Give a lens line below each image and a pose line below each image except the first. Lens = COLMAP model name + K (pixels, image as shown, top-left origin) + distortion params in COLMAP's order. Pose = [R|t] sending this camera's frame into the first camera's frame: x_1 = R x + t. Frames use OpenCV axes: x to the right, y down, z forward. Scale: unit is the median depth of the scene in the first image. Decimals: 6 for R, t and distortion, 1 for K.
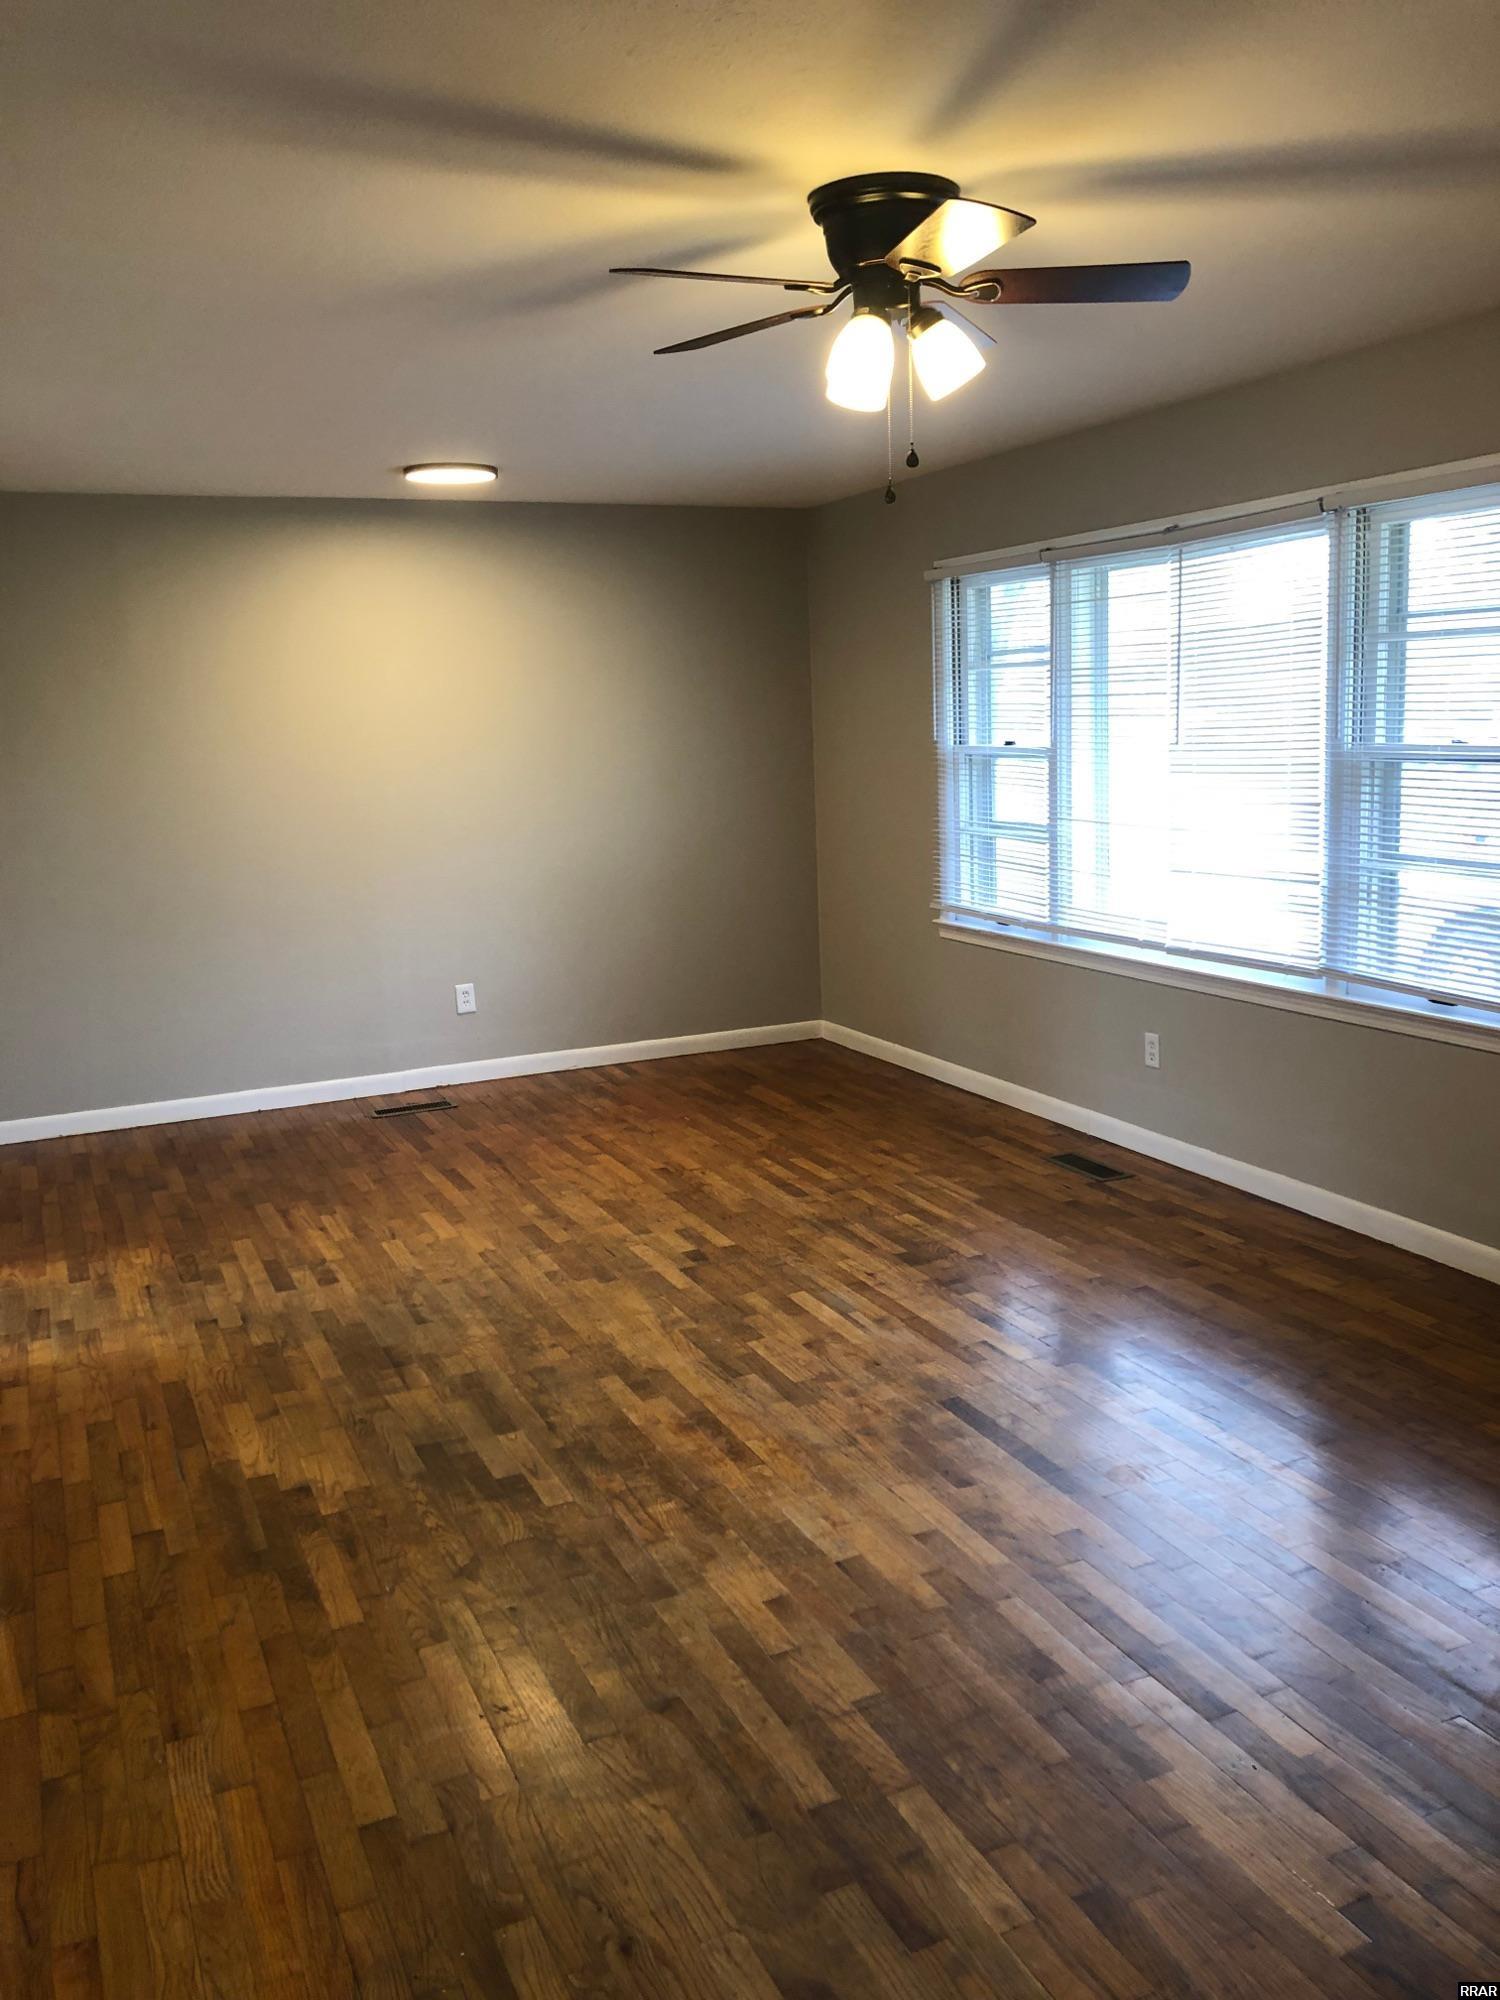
lens RADIAL K [[1633.0, 0, 770.9], [0, 1633.0, 989.9], [0, 0, 1]] dist [0.028127, -0.006288]
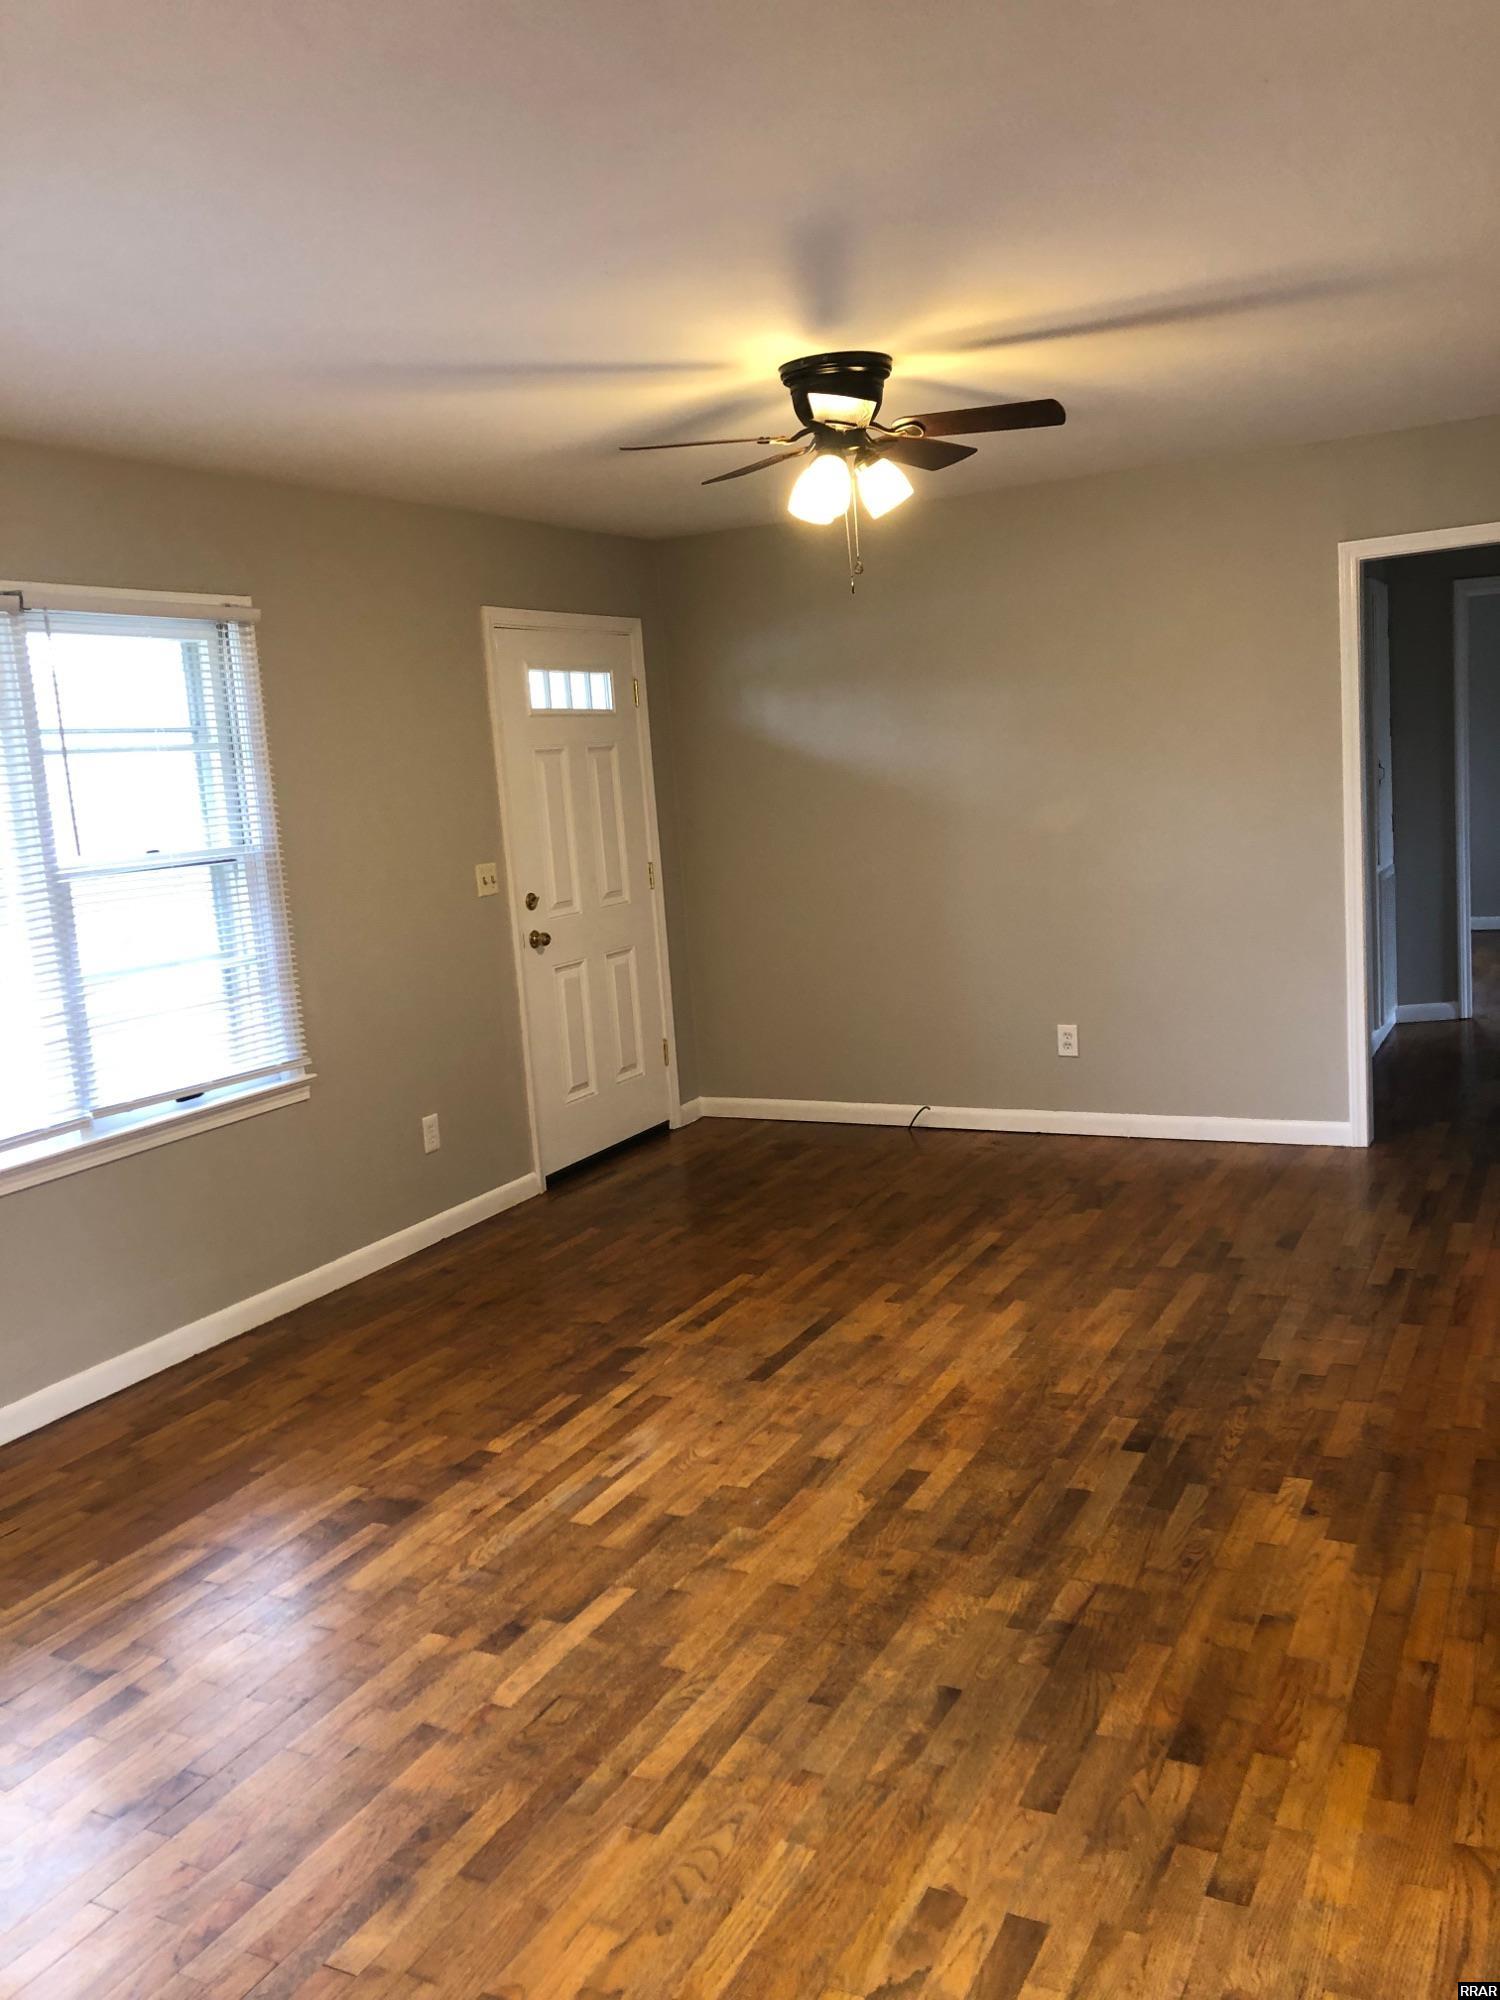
lens RADIAL K [[1633.0, 0, 770.9], [0, 1633.0, 989.9], [0, 0, 1]] dist [0.028127, -0.006288]
pose [[-0.610002, -0.035092, 0.791623, -0.686370], [0.227765, 0.949095, 0.217582, -0.214060], [-0.758960, 0.313030, -0.570957, 1.381780]]
